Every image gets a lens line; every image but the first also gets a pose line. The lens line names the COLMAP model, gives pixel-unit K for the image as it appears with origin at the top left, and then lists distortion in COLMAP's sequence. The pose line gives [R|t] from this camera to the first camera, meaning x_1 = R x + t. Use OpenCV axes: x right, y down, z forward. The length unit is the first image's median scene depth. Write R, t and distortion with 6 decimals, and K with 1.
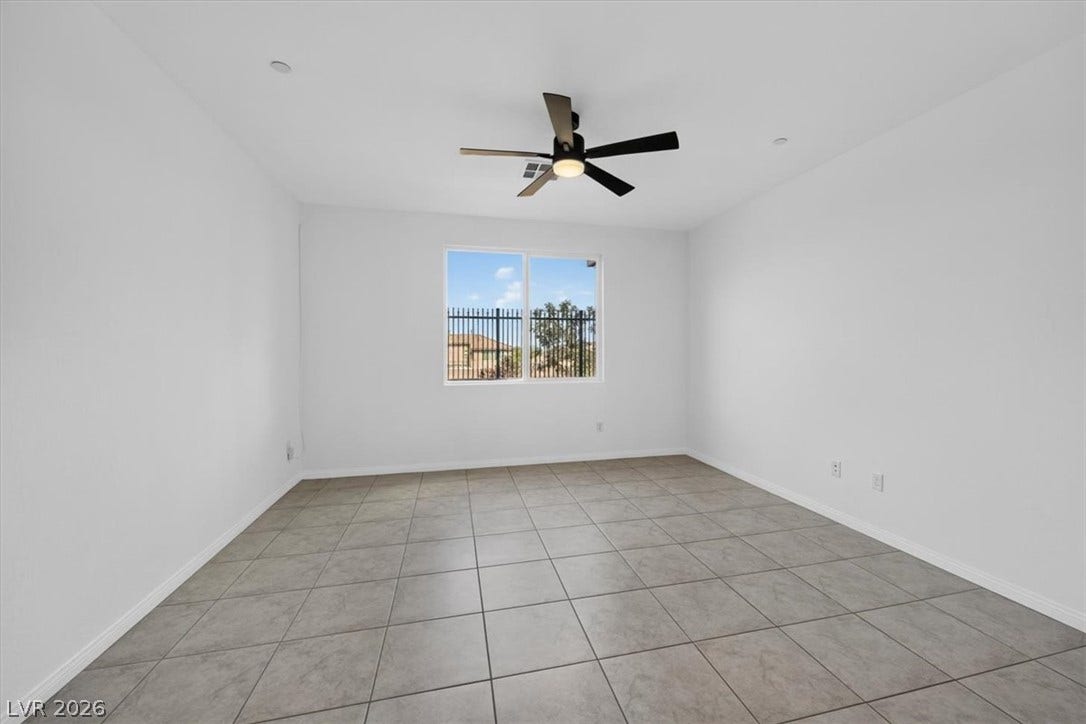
lens RADIAL K [[416.0, 0, 558.2], [0, 416.0, 381.2], [0, 0, 1]] dist [-0.001558, 0.000404]
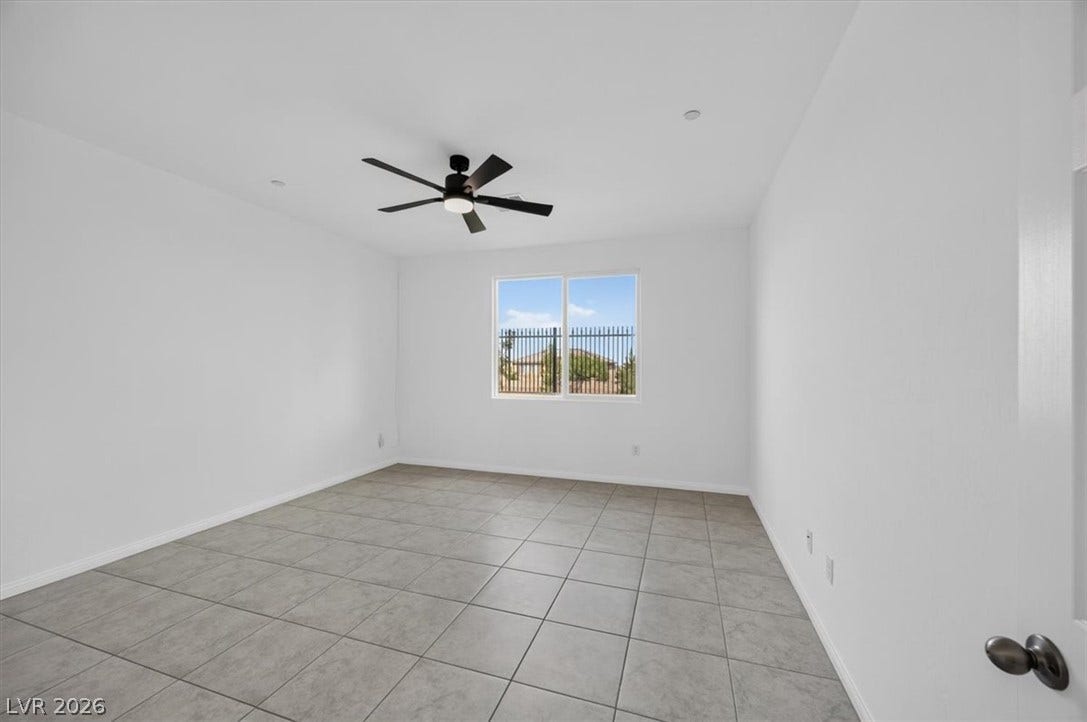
lens RADIAL K [[416.3, 0, 553.7], [0, 416.3, 369.2], [0, 0, 1]] dist [-0.001558, 0.000404]
pose [[0.847693, 0.007750, -0.530431, 0.552280], [-0.044678, 0.997384, -0.056828, -0.009668], [0.528603, 0.071871, 0.845821, 0.134738]]
